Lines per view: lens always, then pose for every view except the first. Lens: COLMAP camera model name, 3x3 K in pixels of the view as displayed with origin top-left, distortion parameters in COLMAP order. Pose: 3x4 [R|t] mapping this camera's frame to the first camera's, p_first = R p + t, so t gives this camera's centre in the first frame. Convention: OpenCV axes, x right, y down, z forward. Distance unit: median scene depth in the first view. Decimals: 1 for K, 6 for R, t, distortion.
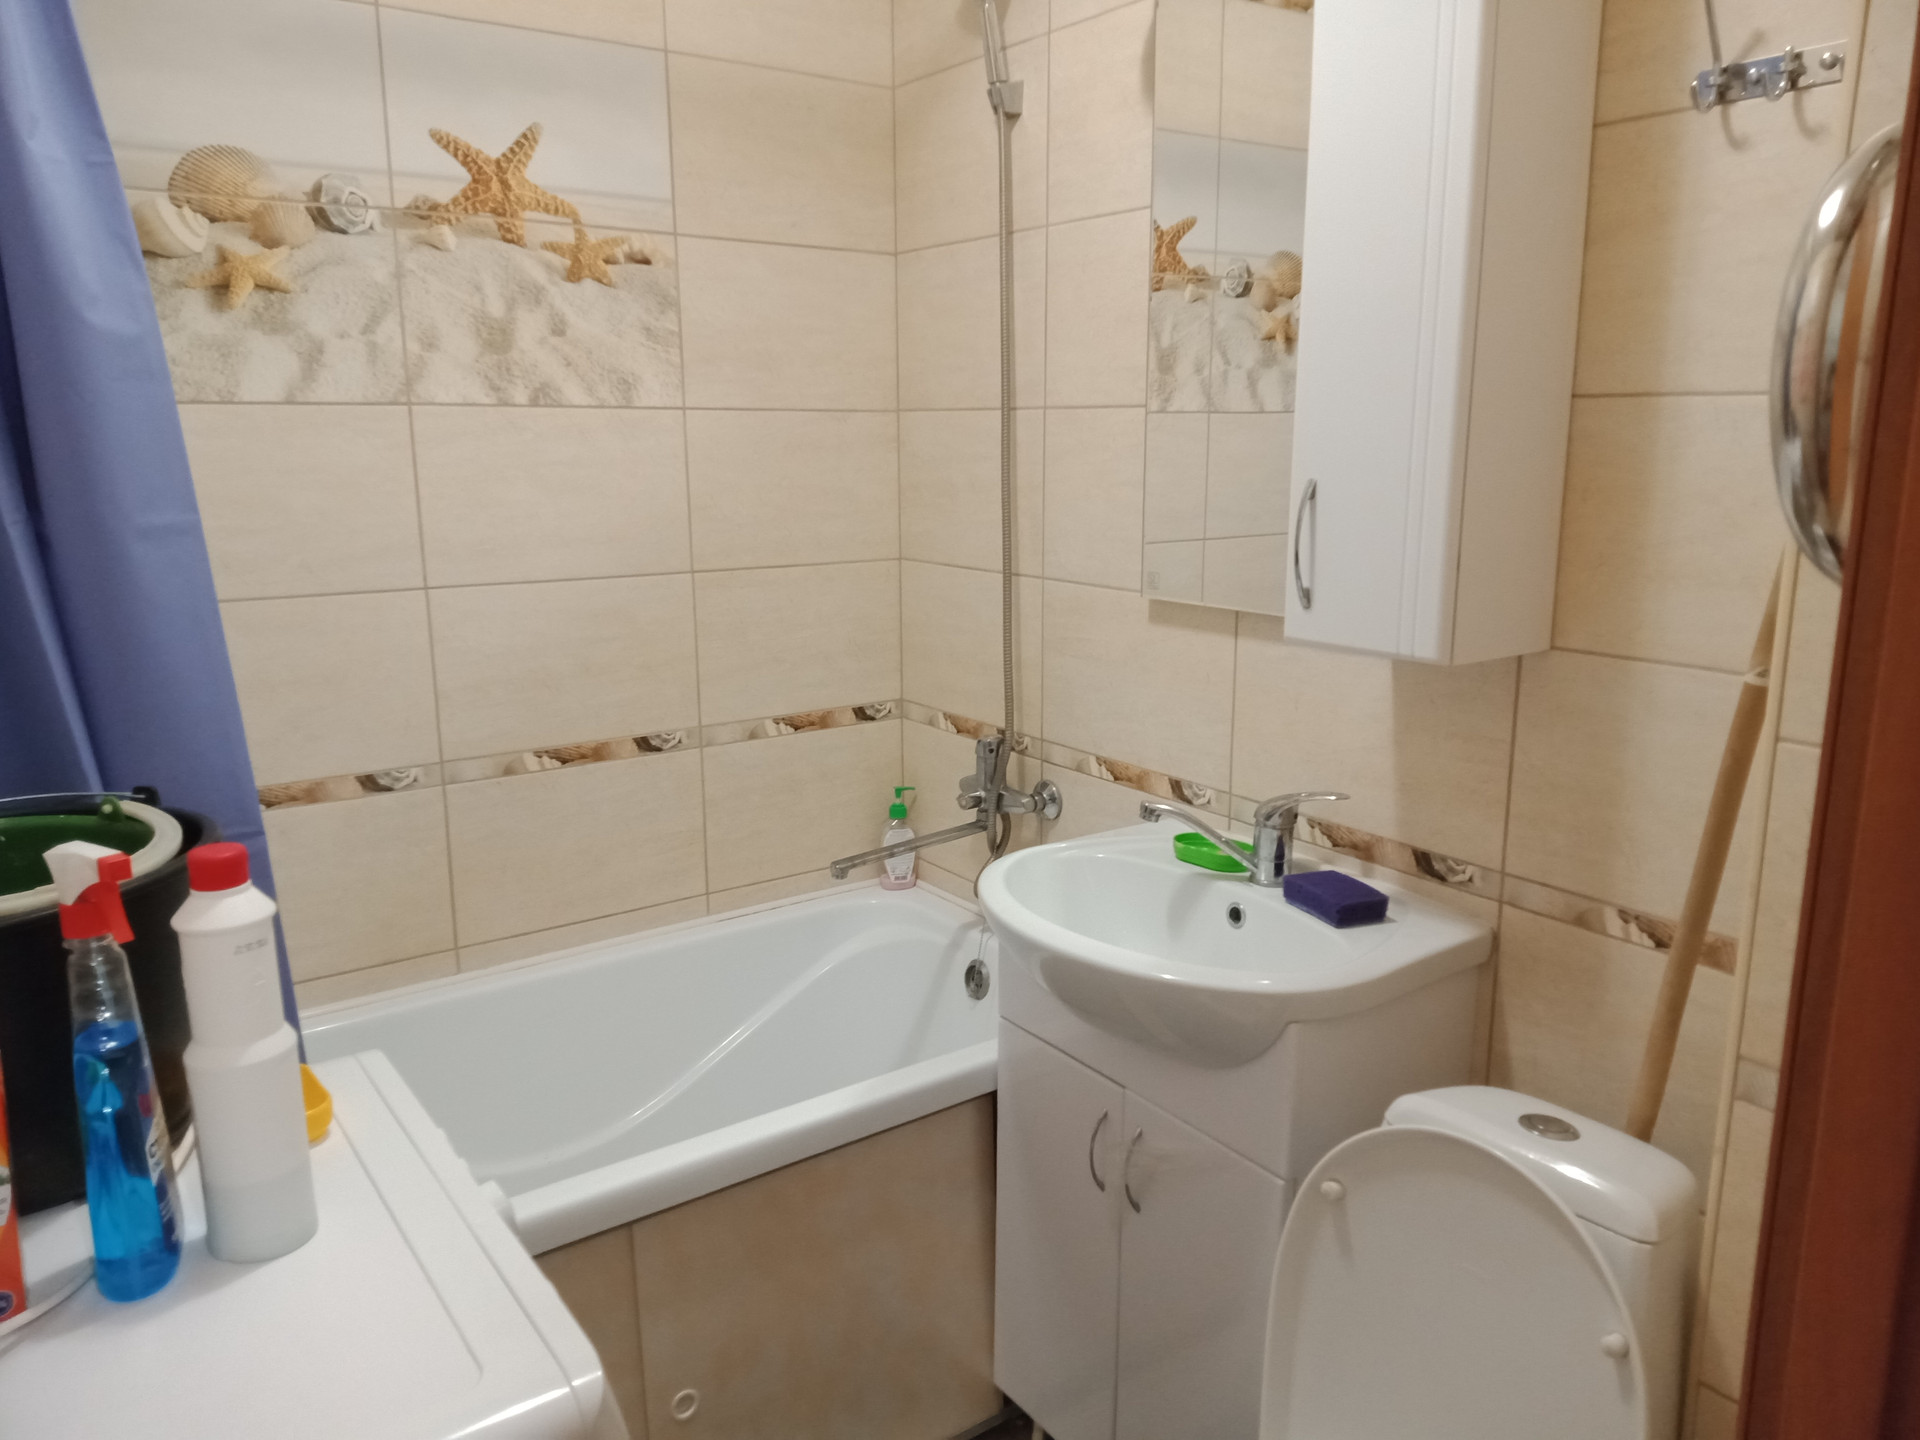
lens RADIAL K [[1388.0, 0, 960.0], [0, 1388.0, 720.0], [0, 0, 1]] dist [0.000438, 0.000252]
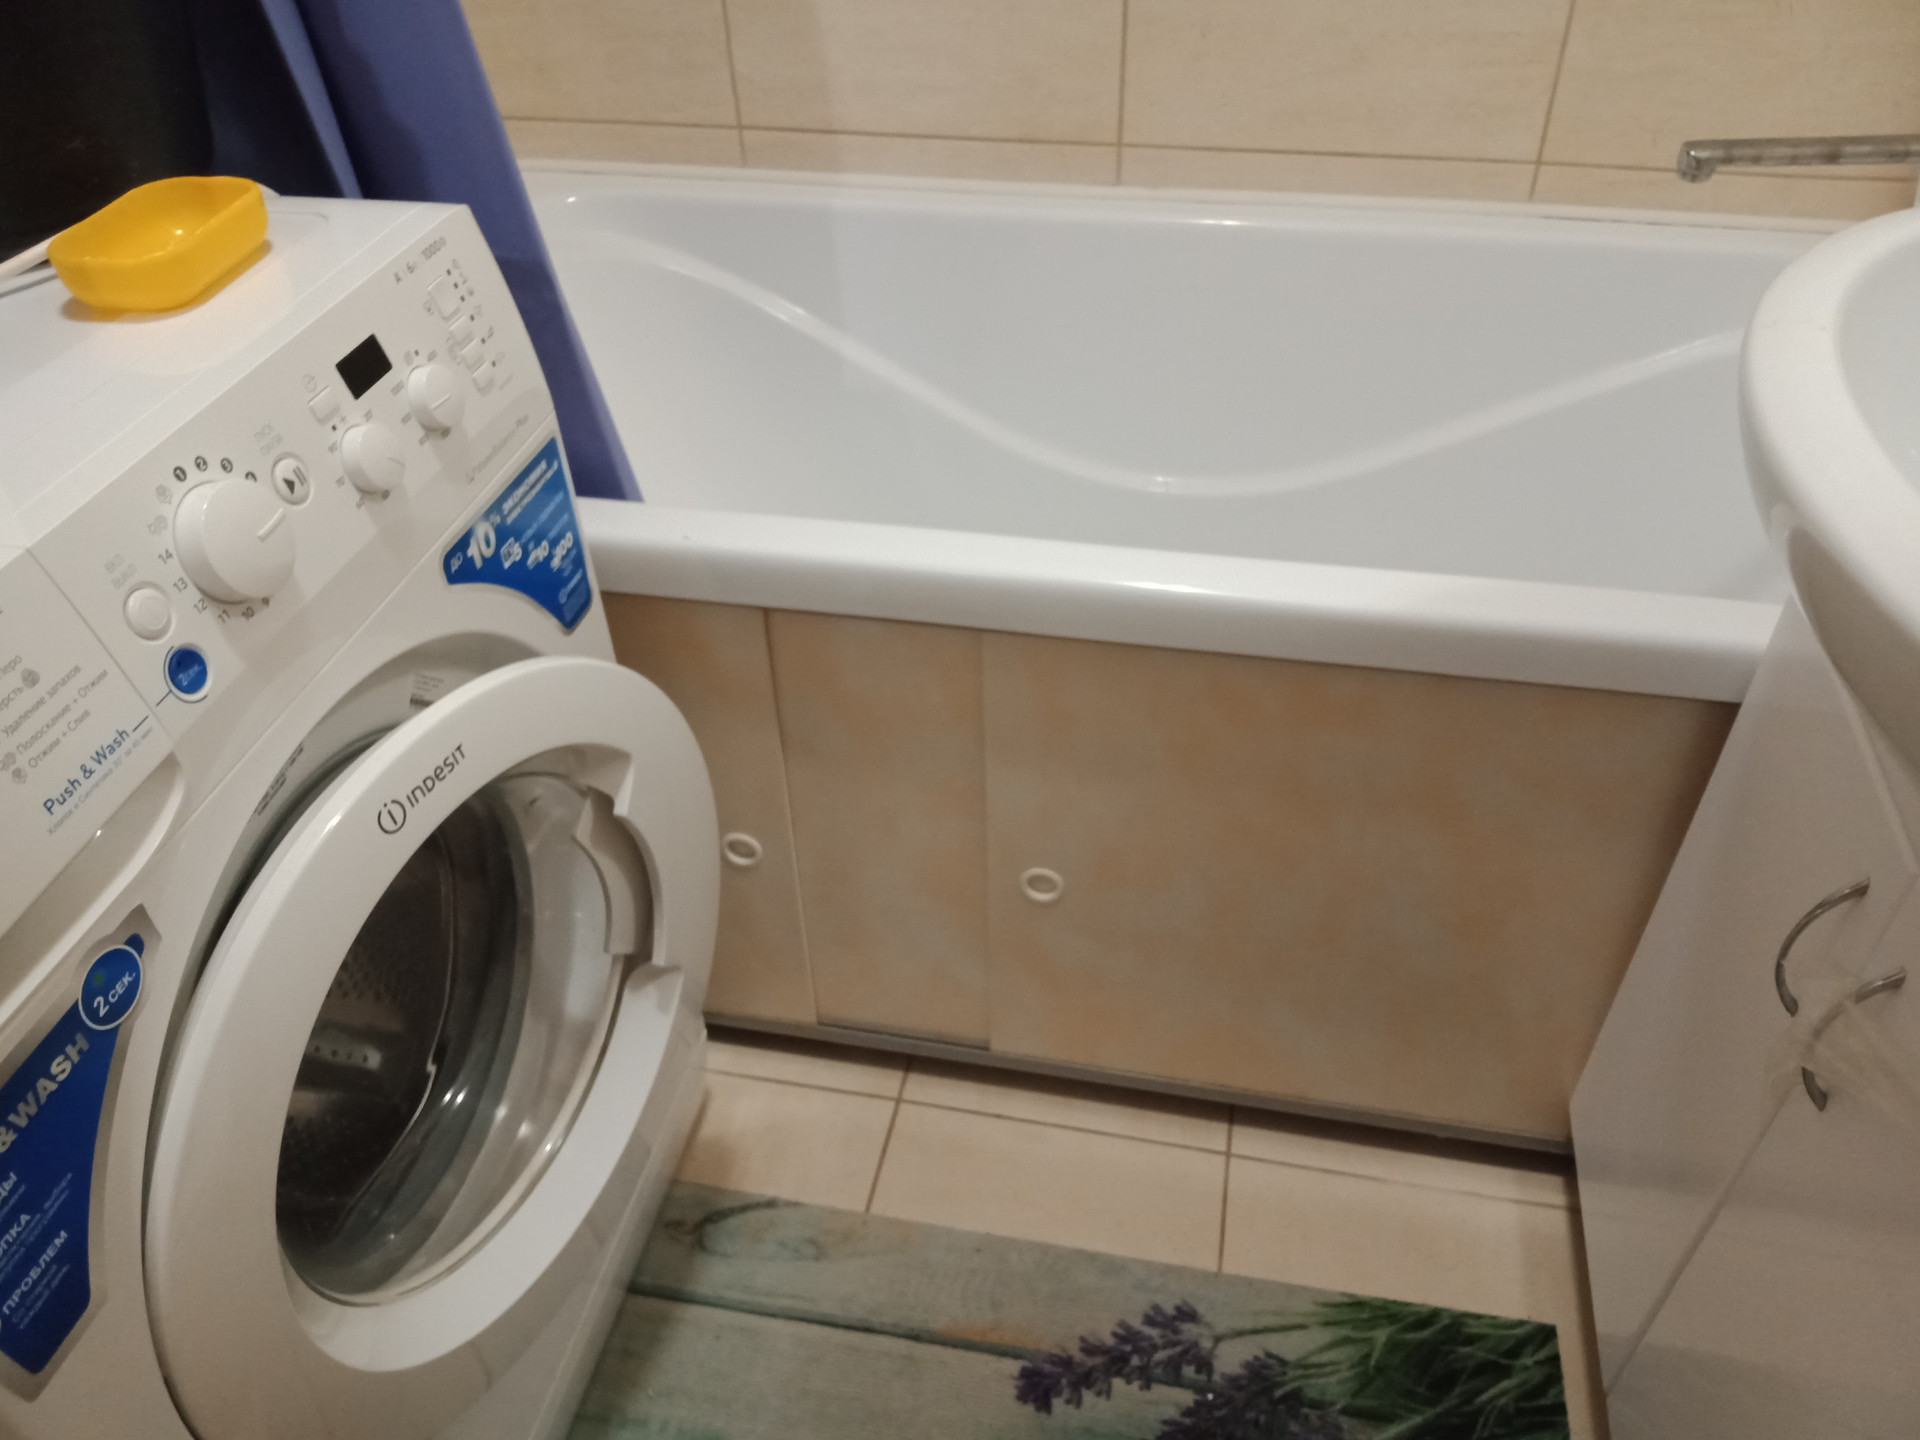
lens RADIAL K [[1415.3, 0, 960.0], [0, 1415.3, 720.0], [0, 0, 1]] dist [-0.002285, -0.001073]
pose [[0.676314, 0.472072, -0.565462, 0.119208], [-0.129867, 0.832041, 0.539297, 0.039828], [0.725075, -0.291299, 0.624028, 0.478612]]
